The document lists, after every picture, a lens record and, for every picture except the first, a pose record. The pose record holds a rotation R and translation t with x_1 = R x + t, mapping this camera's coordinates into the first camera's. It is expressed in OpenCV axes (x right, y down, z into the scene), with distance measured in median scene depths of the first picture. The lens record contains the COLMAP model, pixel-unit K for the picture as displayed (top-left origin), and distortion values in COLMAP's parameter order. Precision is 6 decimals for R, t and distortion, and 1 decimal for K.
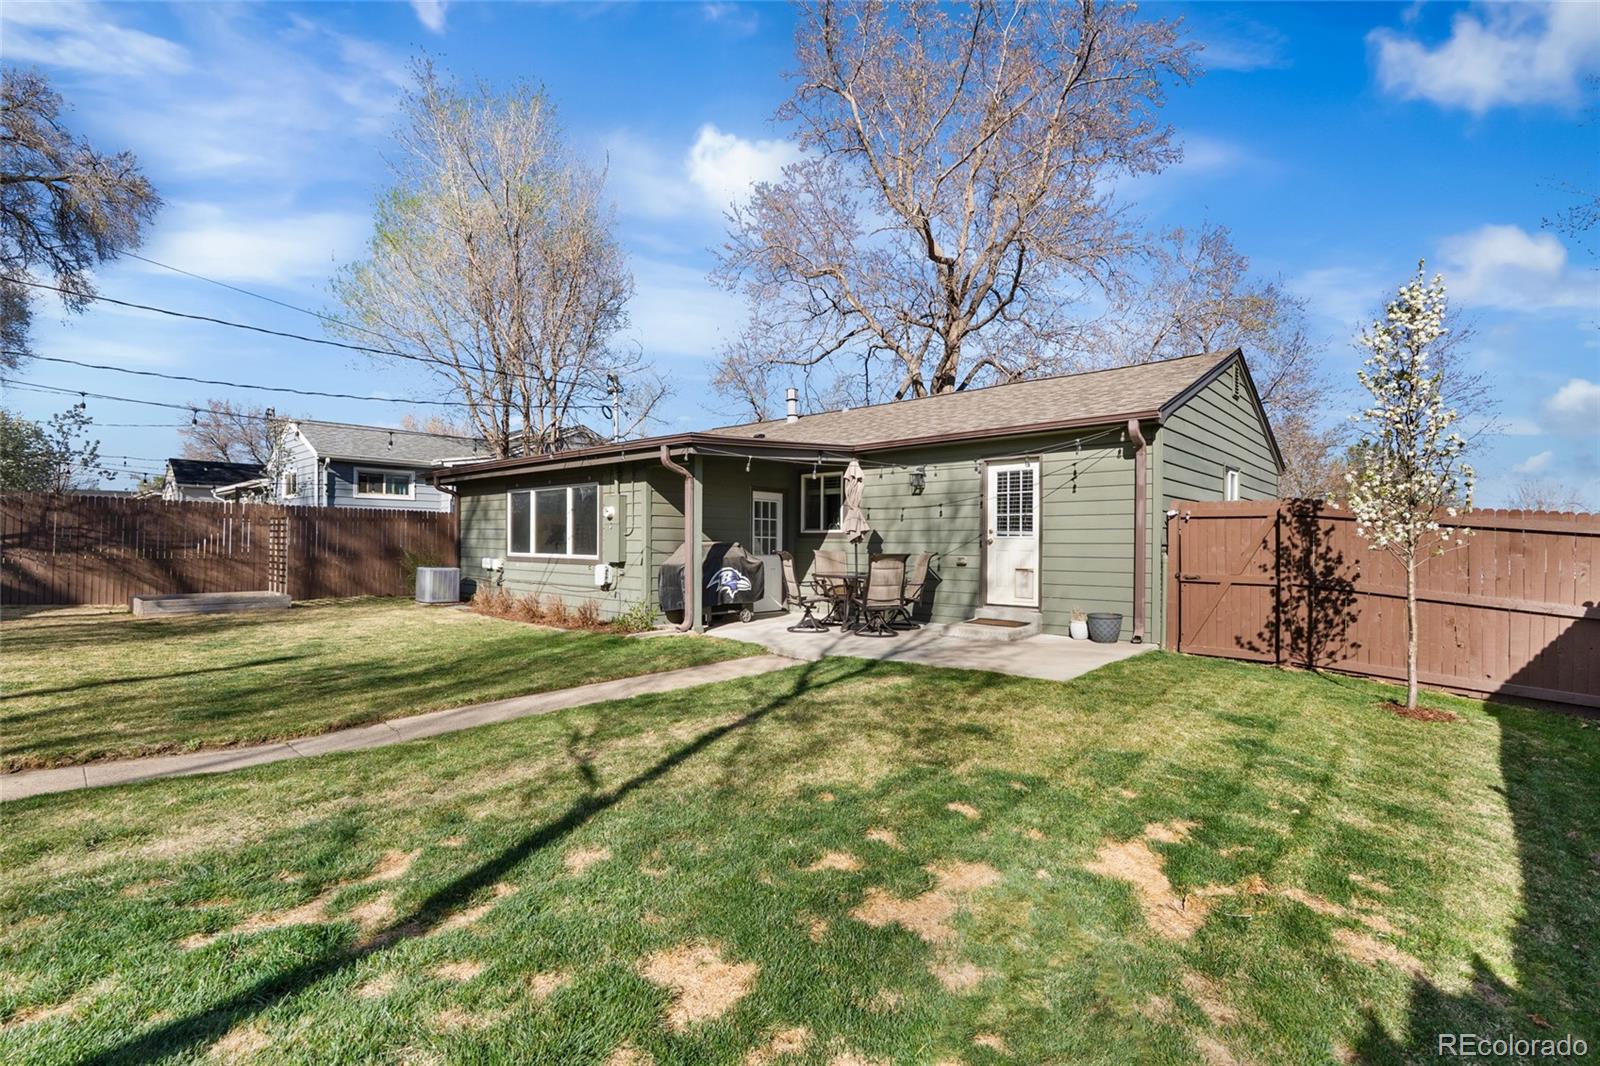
lens RADIAL K [[723.0, 0, 802.4], [0, 723.0, 543.8], [0, 0, 1]] dist [-0.013026, -0.000095]
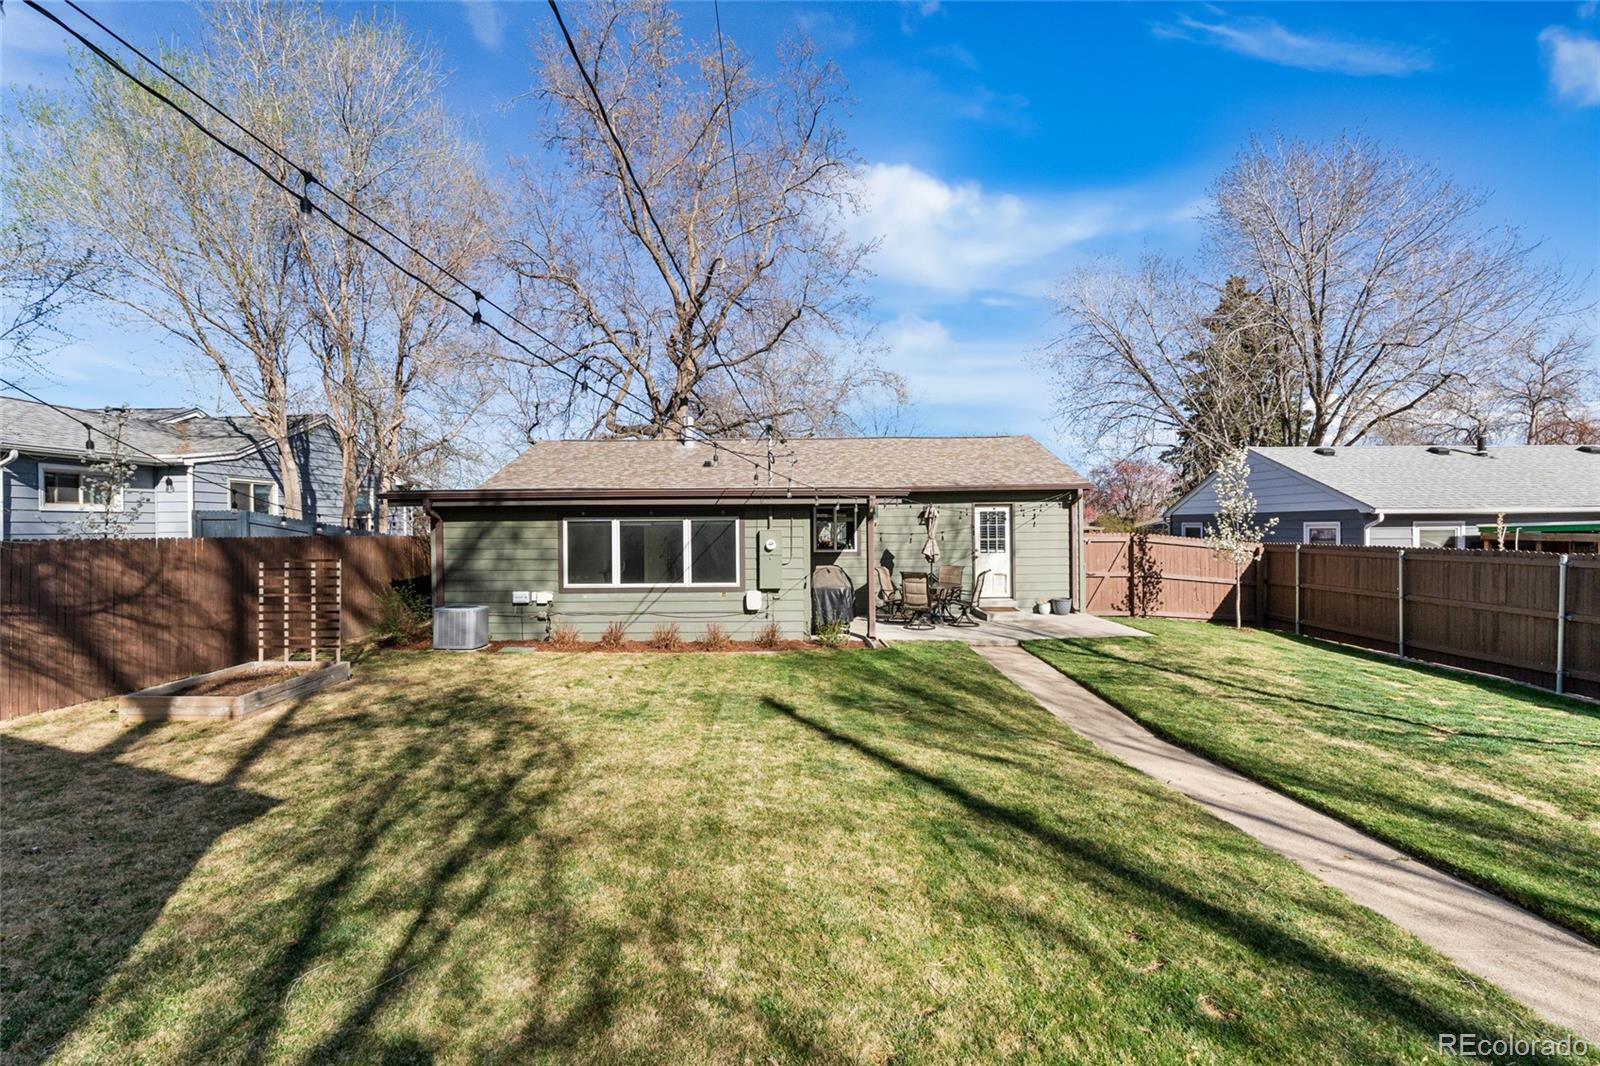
lens RADIAL K [[699.6, 0, 800.0], [0, 699.6, 534.6], [0, 0, 1]] dist [-0.008168, 0.000221]
pose [[0.737355, -0.022490, 0.675131, -1.020034], [0.016087, 0.999747, 0.015734, -0.079441], [-0.675314, -0.000741, 0.737530, 0.157503]]
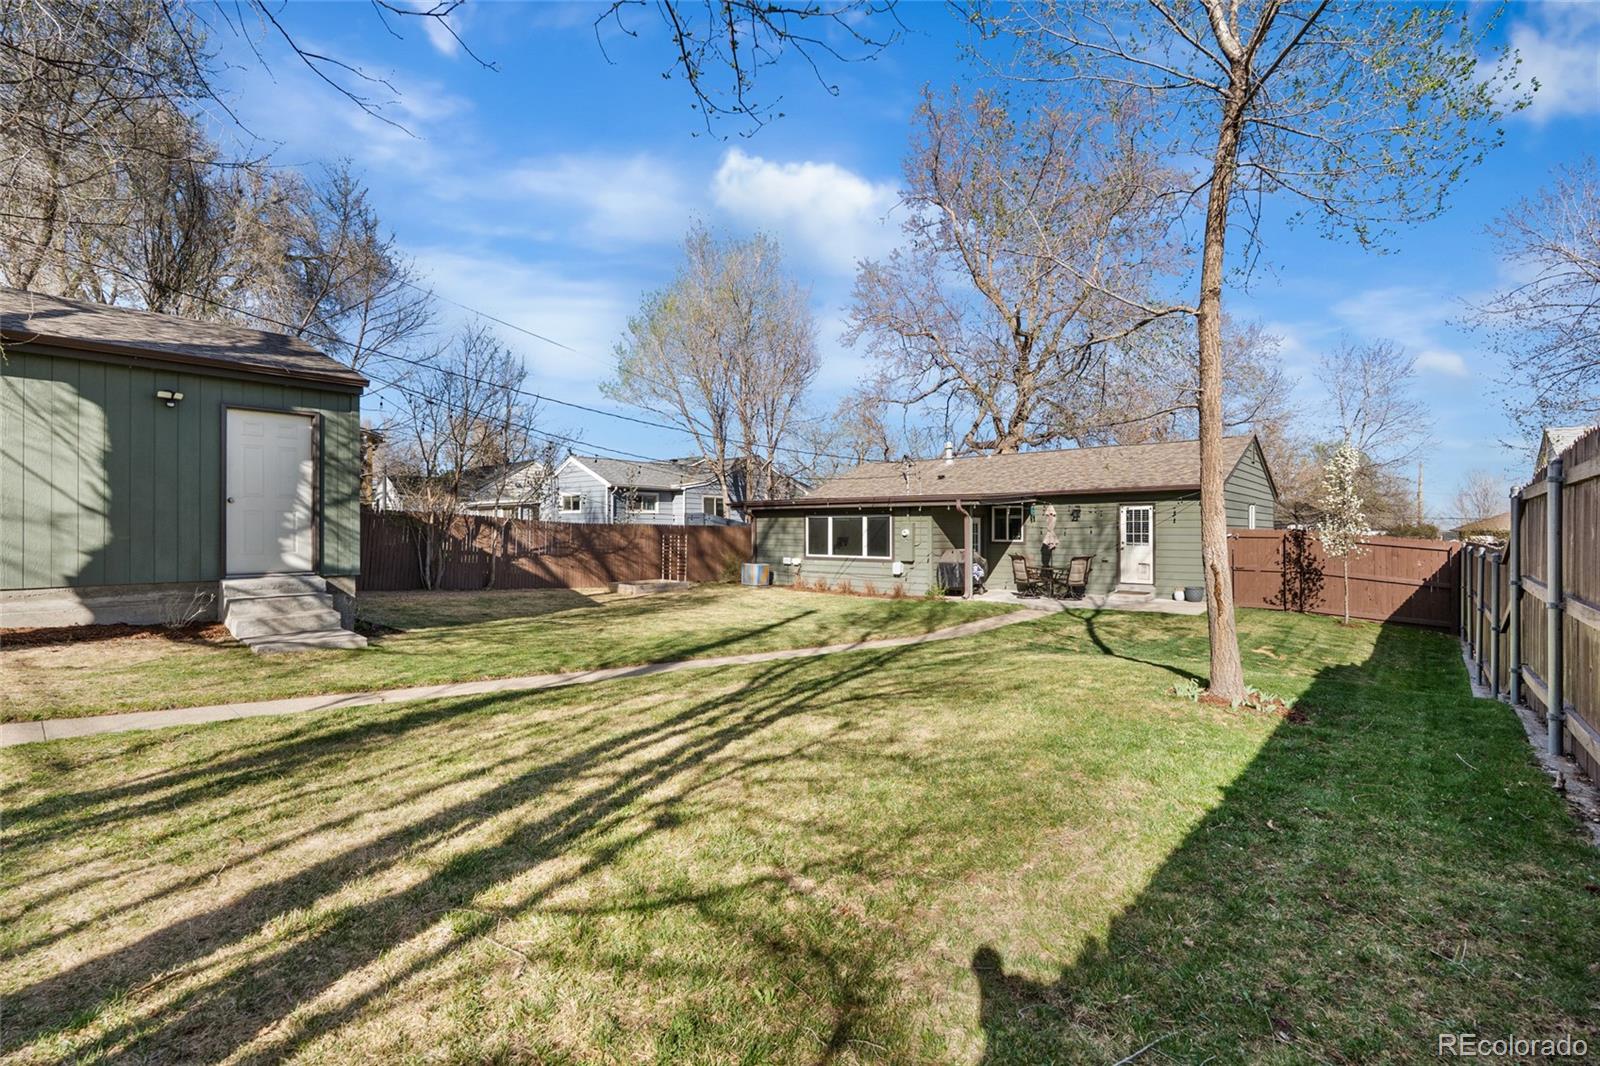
lens RADIAL K [[705.5, 0, 802.7], [0, 705.5, 525.5], [0, 0, 1]] dist [-0.007550, 0.000195]
pose [[0.999799, -0.007074, 0.018757, -0.572220], [0.007203, 0.999951, -0.006832, -0.053502], [-0.018708, 0.006965, 0.999801, -0.746480]]
